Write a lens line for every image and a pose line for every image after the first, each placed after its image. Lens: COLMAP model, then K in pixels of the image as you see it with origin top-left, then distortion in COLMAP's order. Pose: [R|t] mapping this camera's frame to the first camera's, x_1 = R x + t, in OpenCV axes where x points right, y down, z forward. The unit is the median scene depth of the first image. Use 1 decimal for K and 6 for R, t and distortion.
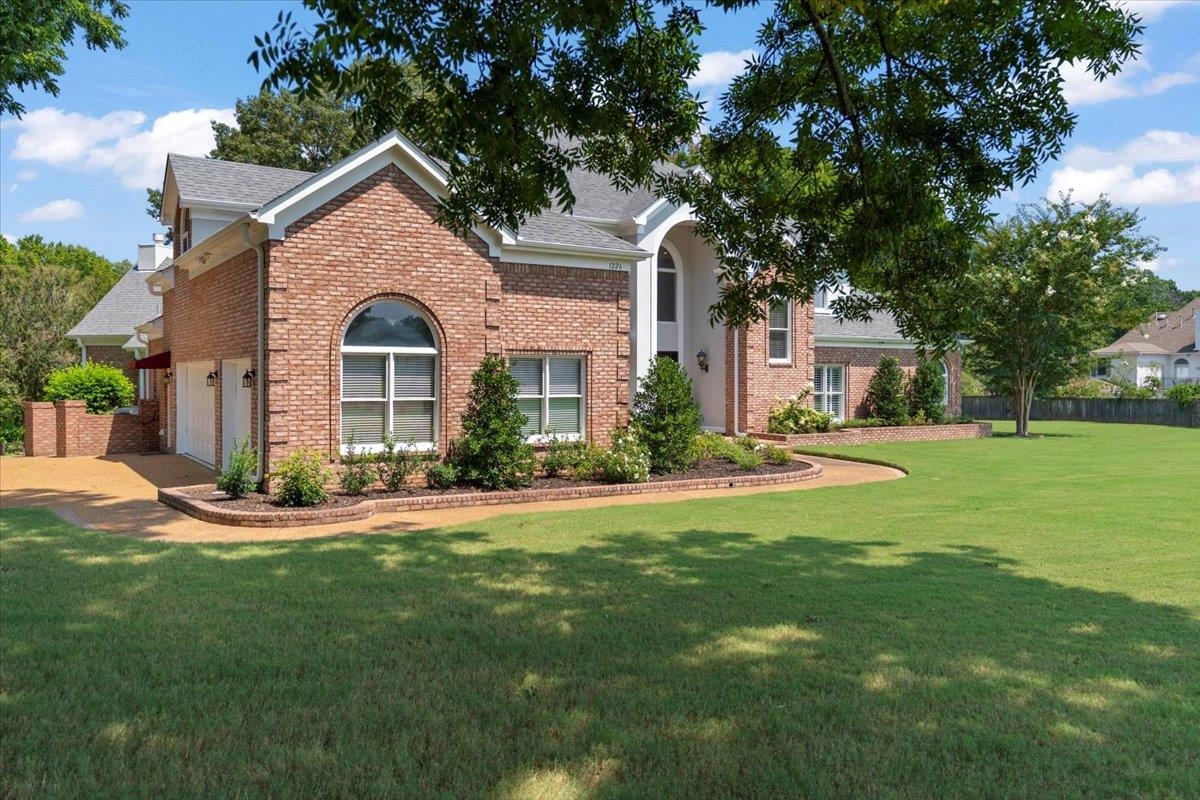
lens RADIAL K [[939.2, 0, 600.0], [0, 939.2, 400.0], [0, 0, 1]] dist [0.000366, 0.001618]
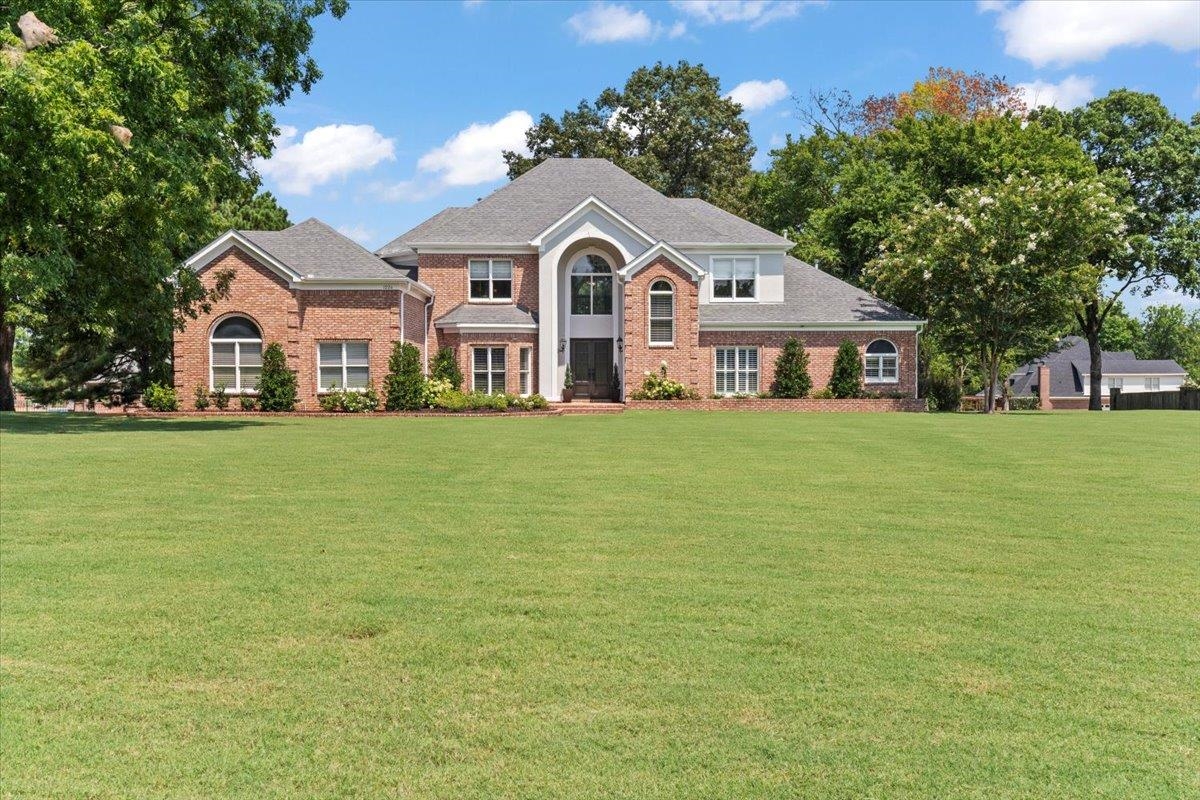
lens RADIAL K [[1177.7, 0, 585.2], [0, 1177.7, 395.2], [0, 0, 1]] dist [0.001487, 0.001022]
pose [[0.845265, 0.006853, -0.534303, 1.637383], [-0.011319, 0.999923, -0.005081, 0.062379], [0.534227, 0.010342, 0.845278, -0.653412]]
